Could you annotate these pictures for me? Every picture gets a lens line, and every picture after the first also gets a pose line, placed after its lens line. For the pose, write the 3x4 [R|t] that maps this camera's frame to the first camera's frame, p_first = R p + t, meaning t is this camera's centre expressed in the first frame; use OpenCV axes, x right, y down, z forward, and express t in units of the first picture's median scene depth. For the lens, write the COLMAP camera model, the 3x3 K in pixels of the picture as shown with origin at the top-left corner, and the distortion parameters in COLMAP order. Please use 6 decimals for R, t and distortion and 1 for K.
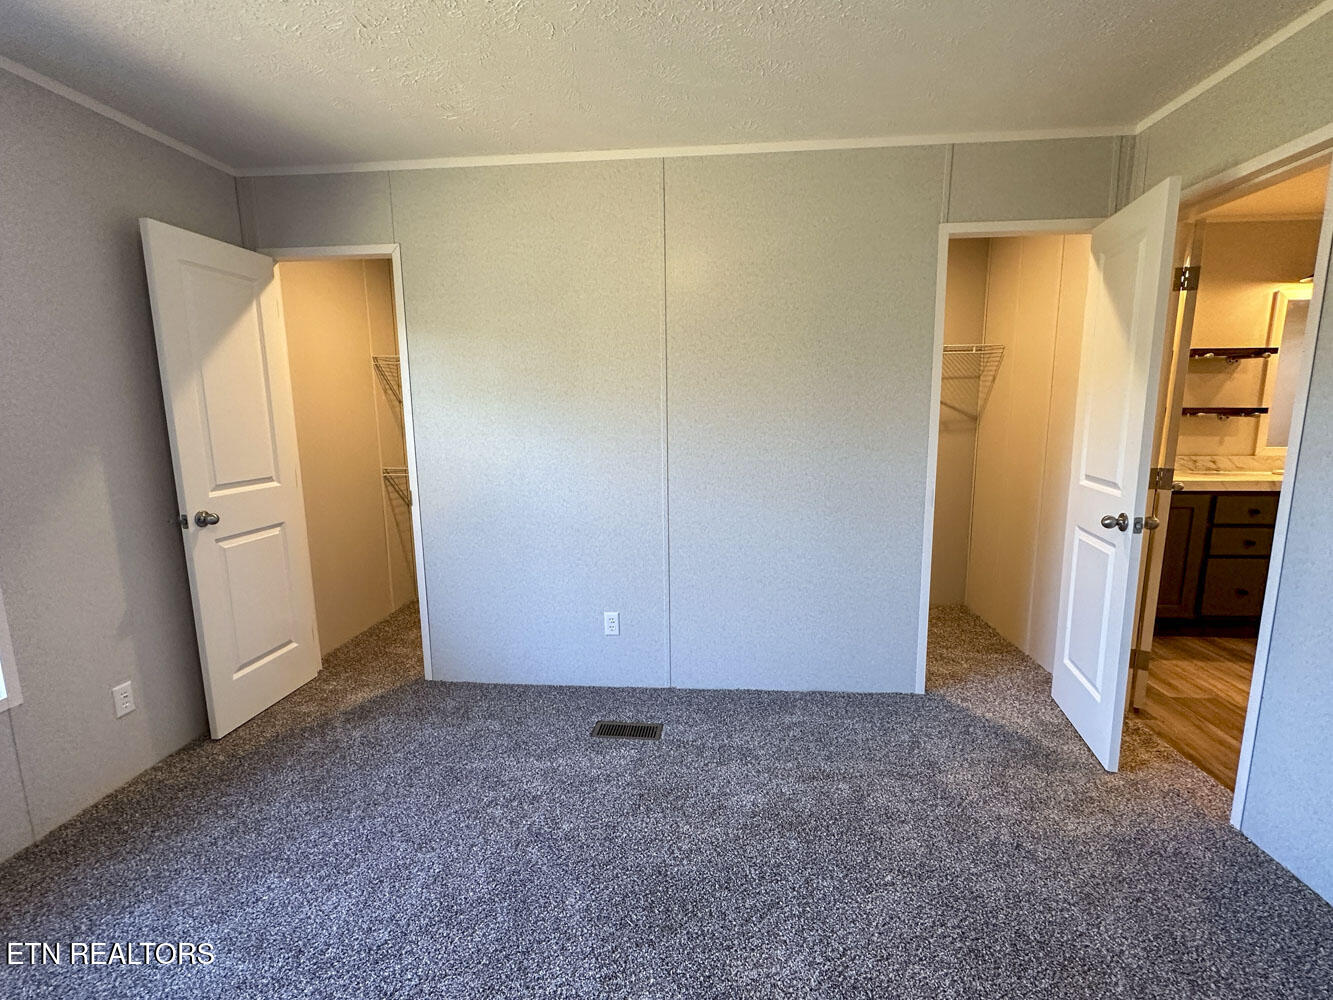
lens RADIAL K [[623.2, 0, 666.0], [0, 623.2, 500.6], [0, 0, 1]] dist [0.002802, 0.000387]
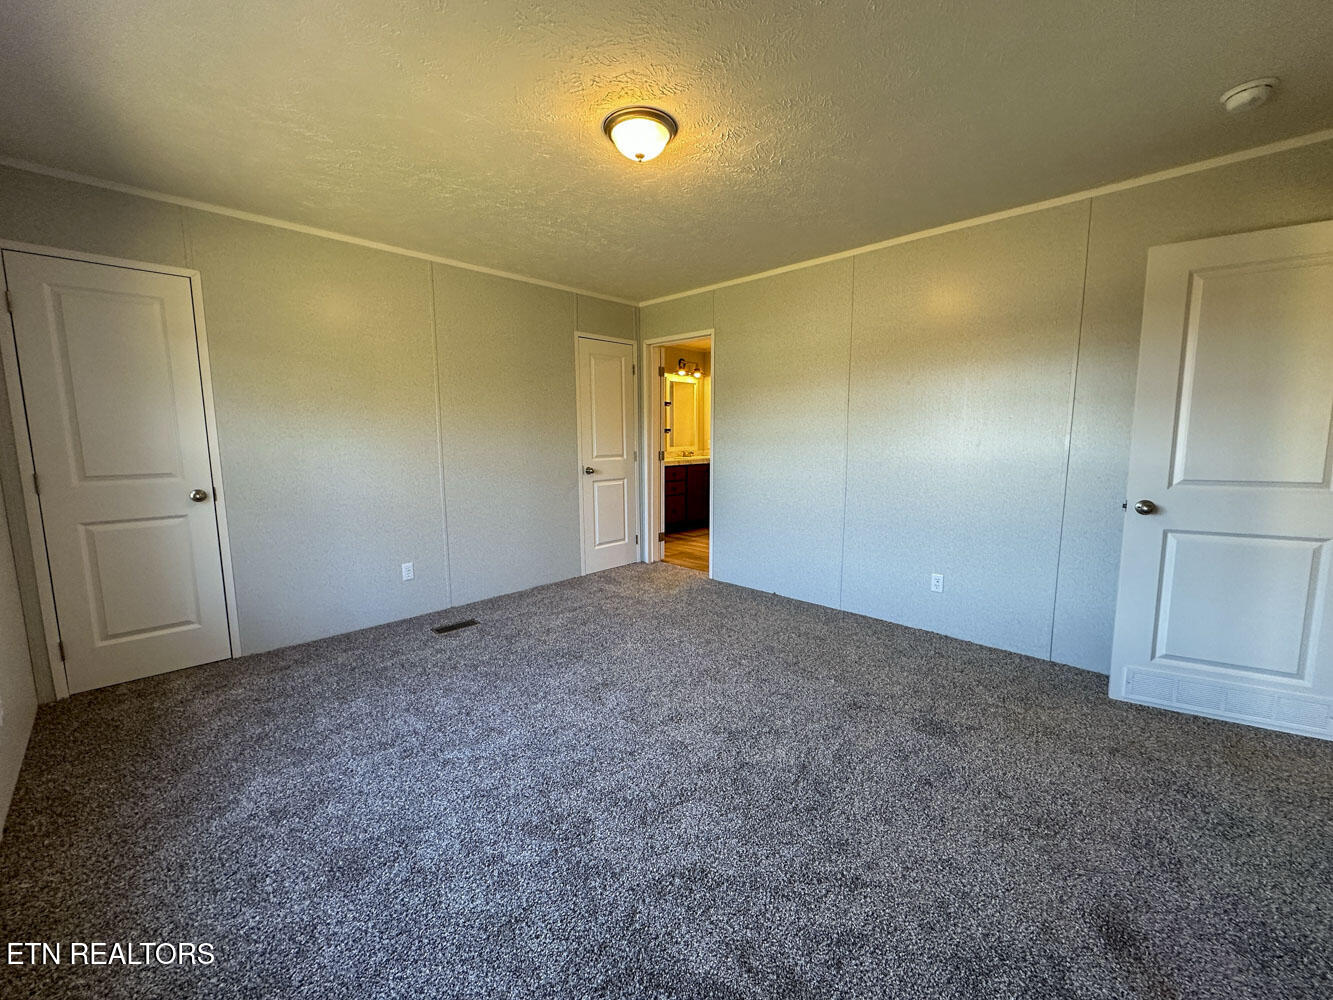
lens RADIAL K [[537.8, 0, 669.5], [0, 537.8, 503.1], [0, 0, 1]] dist [0.001278, 0.000525]
pose [[0.633320, -0.091821, 0.768424, -0.609122], [0.122573, 0.992304, 0.017550, 0.090418], [-0.764122, 0.083073, 0.639701, -0.235703]]
